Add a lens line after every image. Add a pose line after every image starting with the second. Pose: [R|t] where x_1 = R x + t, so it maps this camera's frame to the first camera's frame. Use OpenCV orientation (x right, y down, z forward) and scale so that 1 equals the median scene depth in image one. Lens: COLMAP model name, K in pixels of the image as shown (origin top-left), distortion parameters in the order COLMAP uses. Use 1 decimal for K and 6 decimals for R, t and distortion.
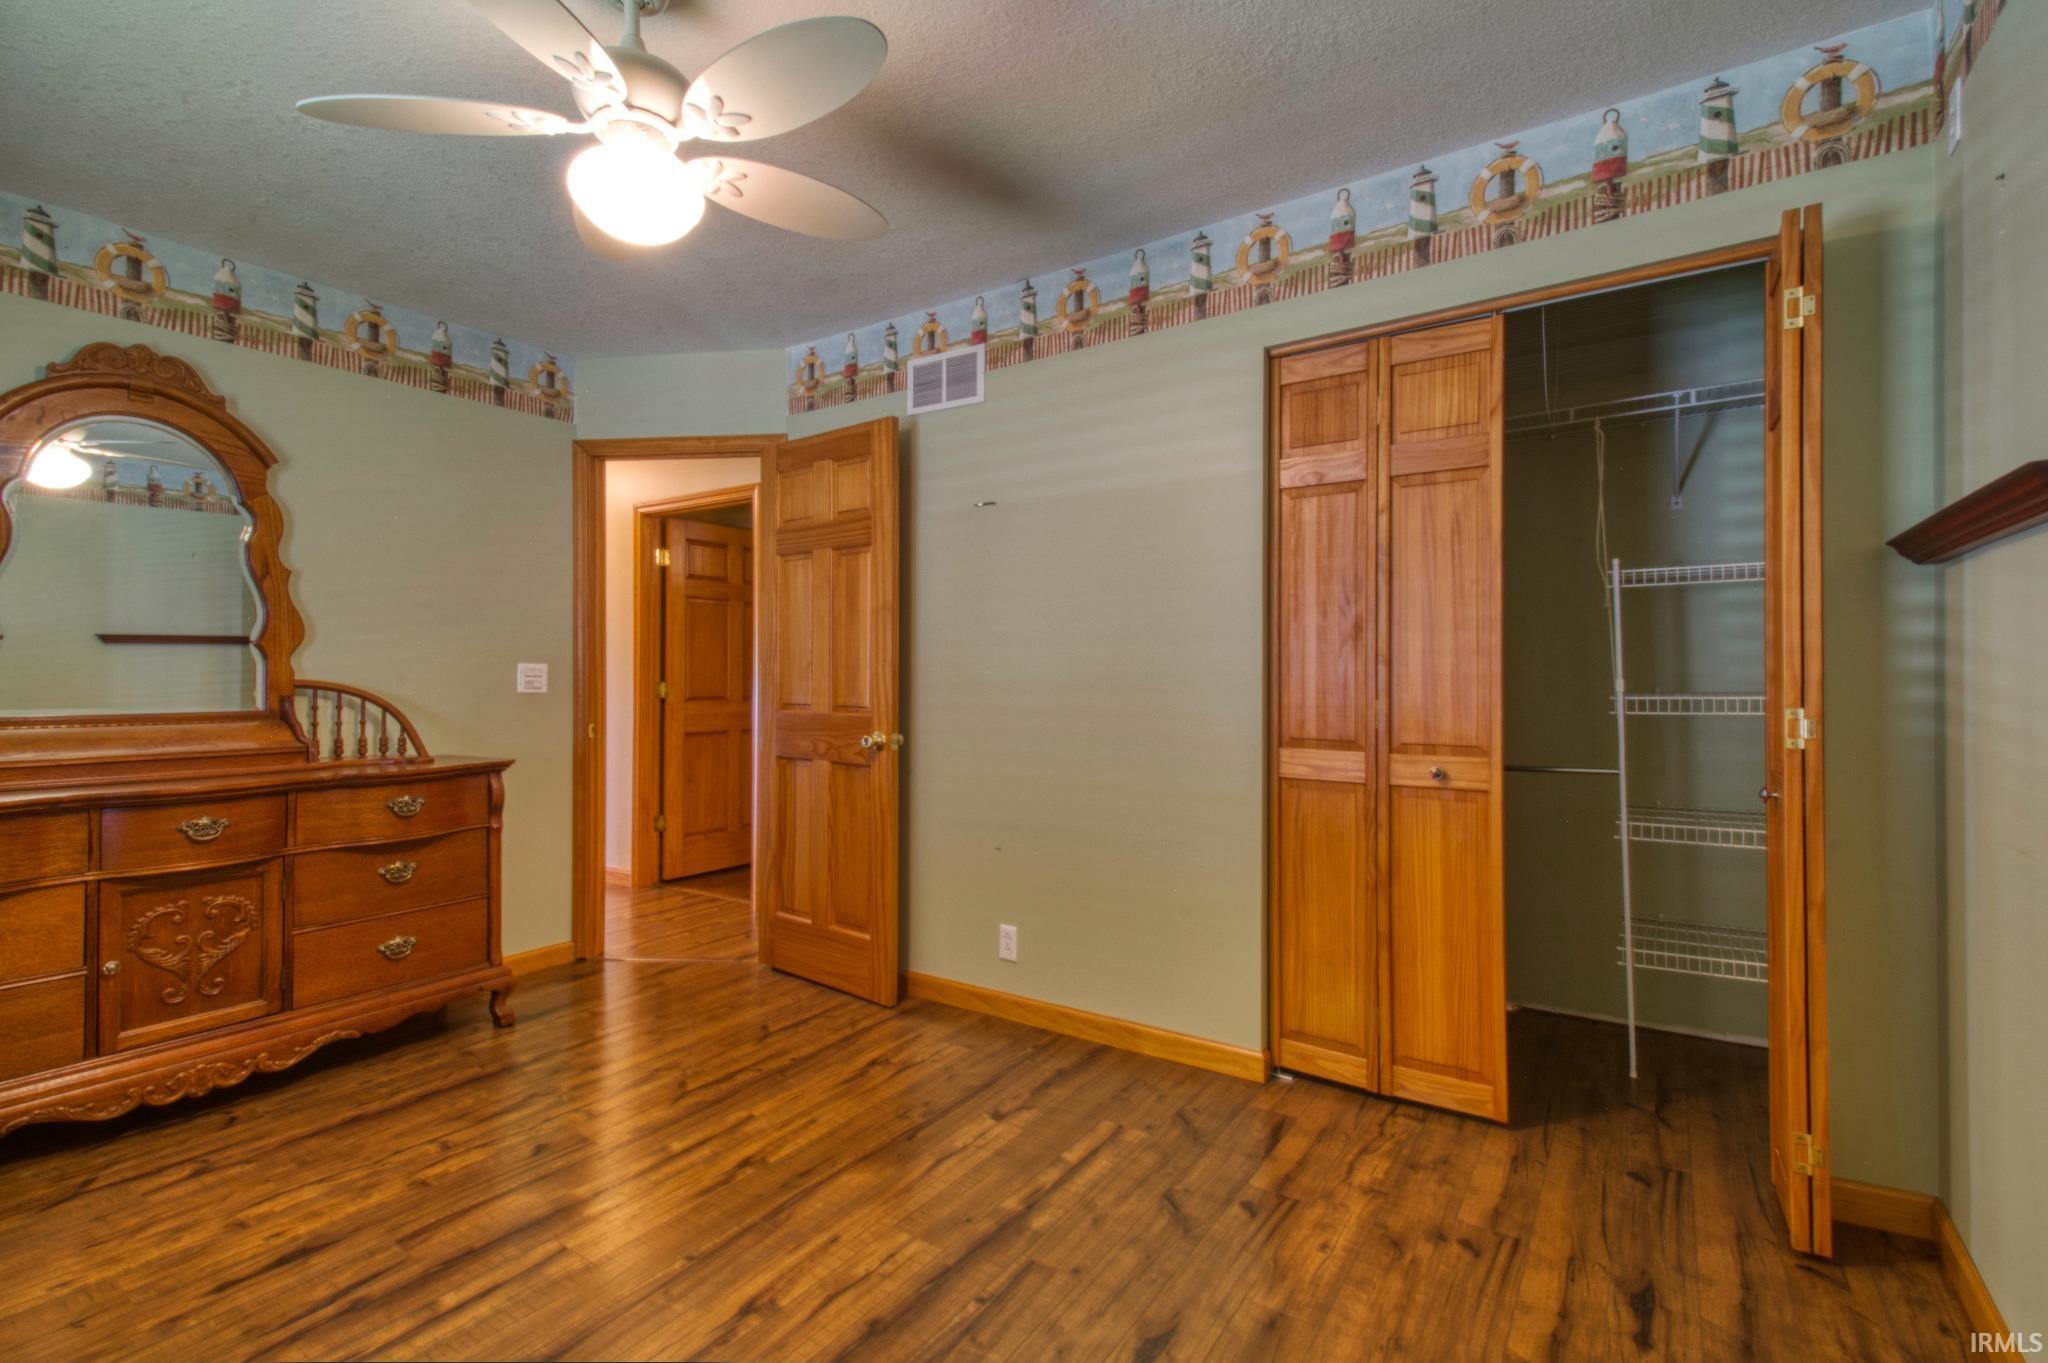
lens RADIAL K [[951.9, 0, 1043.9], [0, 951.9, 669.0], [0, 0, 1]] dist [0.009486, -0.017684]
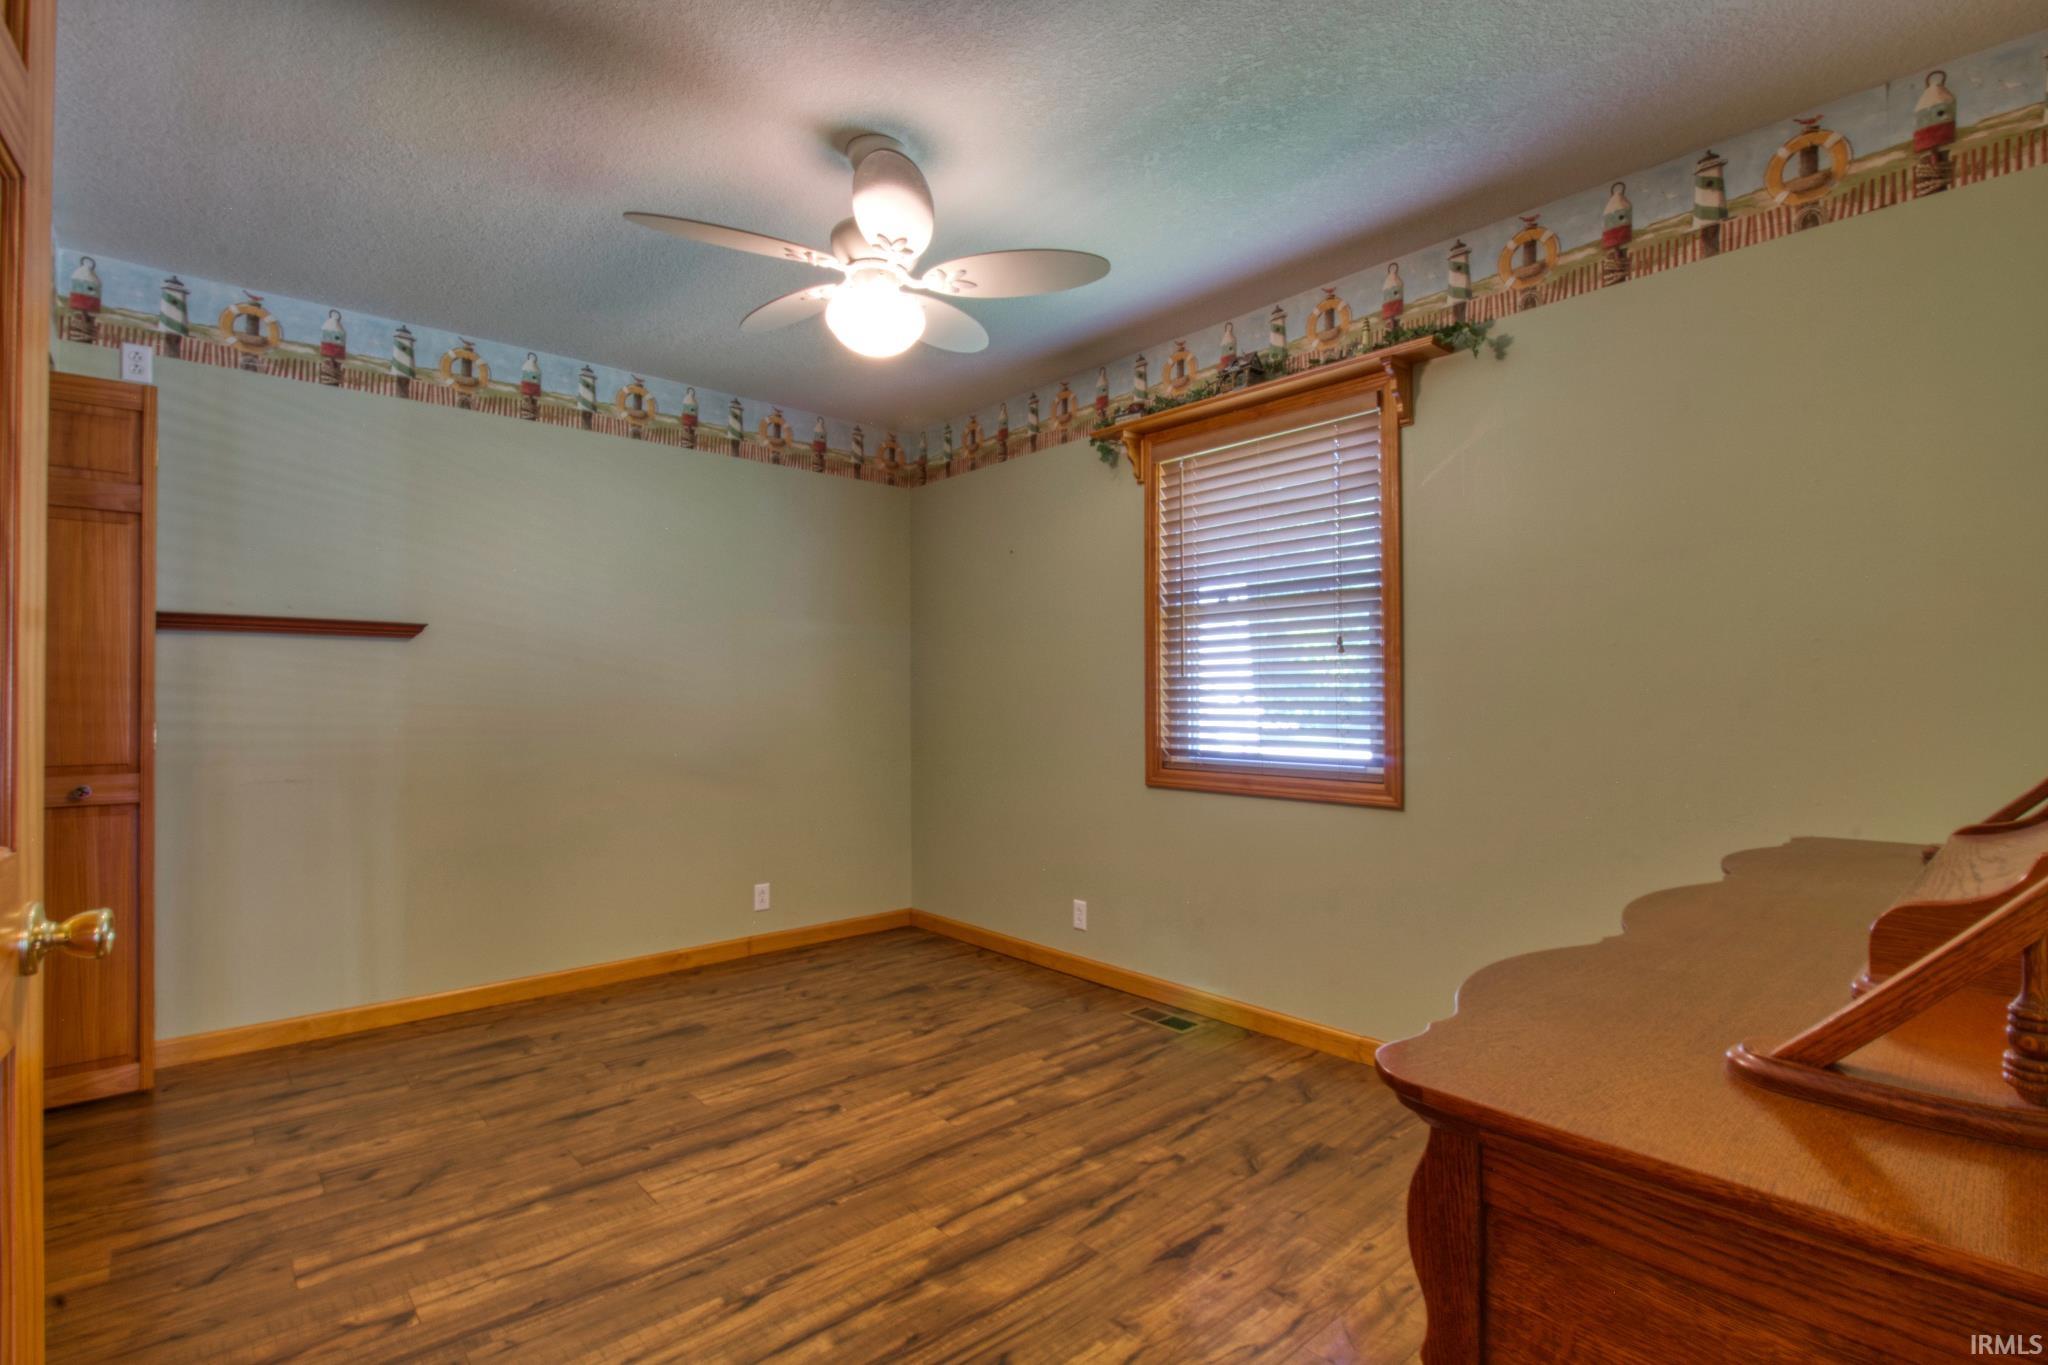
lens RADIAL K [[959.1, 0, 1008.7], [0, 959.1, 679.5], [0, 0, 1]] dist [-0.000188, -0.000181]
pose [[-0.962484, 0.009578, 0.271169, -0.839155], [0.003077, 0.999698, -0.024388, 0.015784], [-0.271321, -0.022638, -0.962223, 1.940916]]
